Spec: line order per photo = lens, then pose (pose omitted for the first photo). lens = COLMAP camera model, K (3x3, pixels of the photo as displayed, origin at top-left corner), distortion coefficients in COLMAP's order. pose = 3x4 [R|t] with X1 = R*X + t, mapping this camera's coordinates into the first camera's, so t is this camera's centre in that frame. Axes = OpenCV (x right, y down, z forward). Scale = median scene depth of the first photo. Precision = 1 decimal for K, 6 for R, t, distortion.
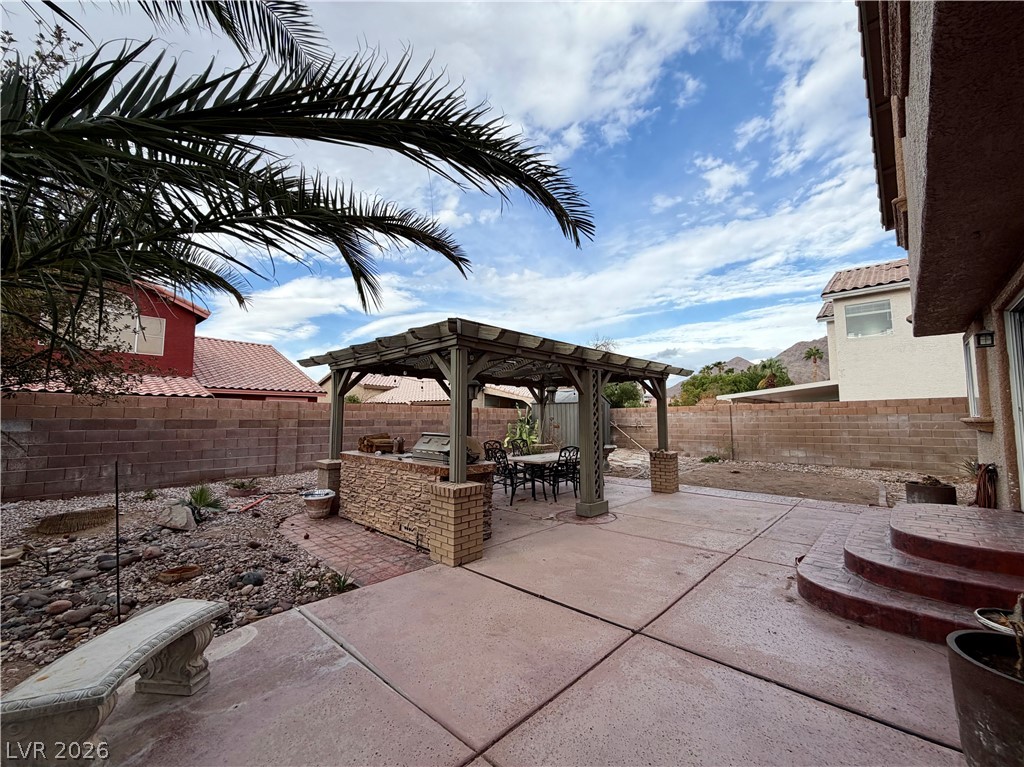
lens RADIAL K [[413.9, 0, 512.0], [0, 413.9, 383.5], [0, 0, 1]] dist [0.004629, 0.000112]
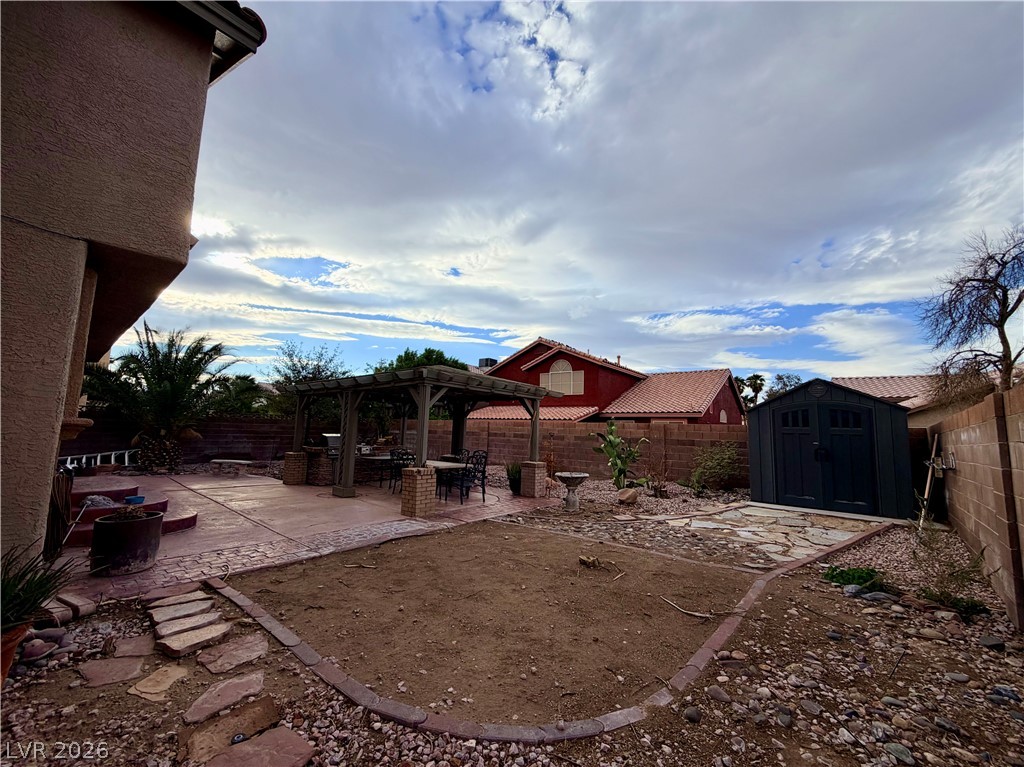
lens RADIAL K [[413.9, 0, 512.0], [0, 413.9, 383.5], [0, 0, 1]] dist [0.004629, 0.000112]
pose [[0.045224, -0.115712, -0.992253, 0.618514], [0.049215, 0.992321, -0.113477, 0.050167], [0.997764, -0.043702, 0.050571, 0.581845]]
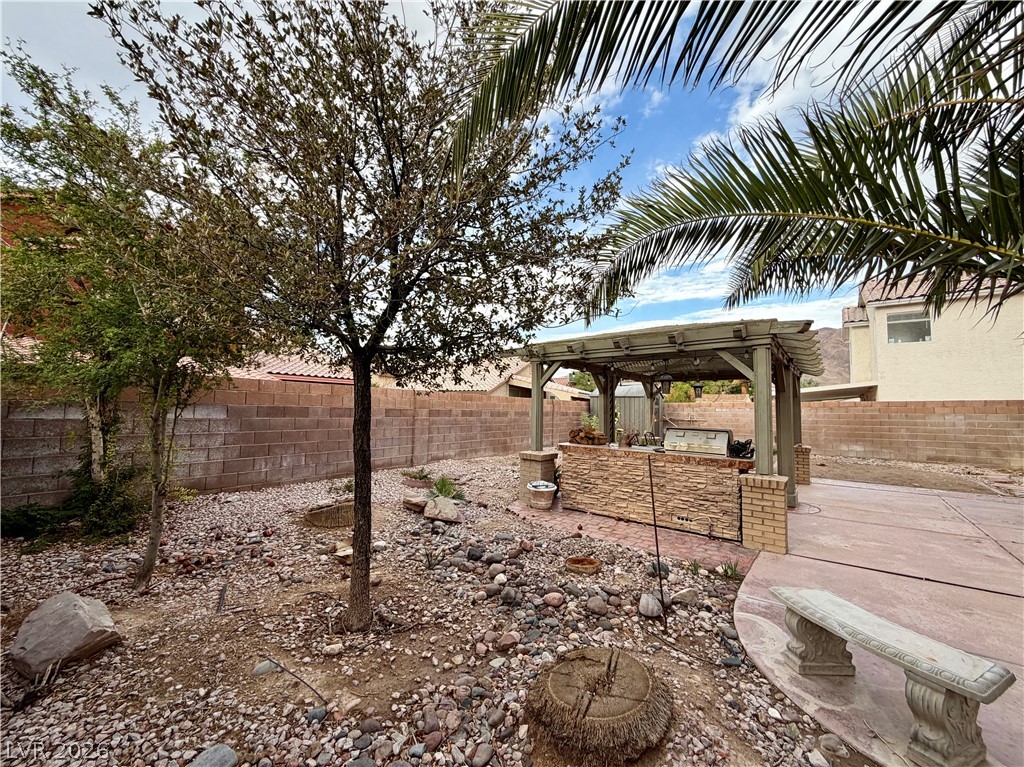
lens RADIAL K [[408.5, 0, 512.2], [0, 408.5, 375.2], [0, 0, 1]] dist [0.001044, 0.000214]
pose [[0.995270, 0.024989, 0.093876, -0.365787], [-0.024887, 0.999688, -0.002253, 0.001087], [-0.093903, -0.000094, 0.995581, 0.008509]]
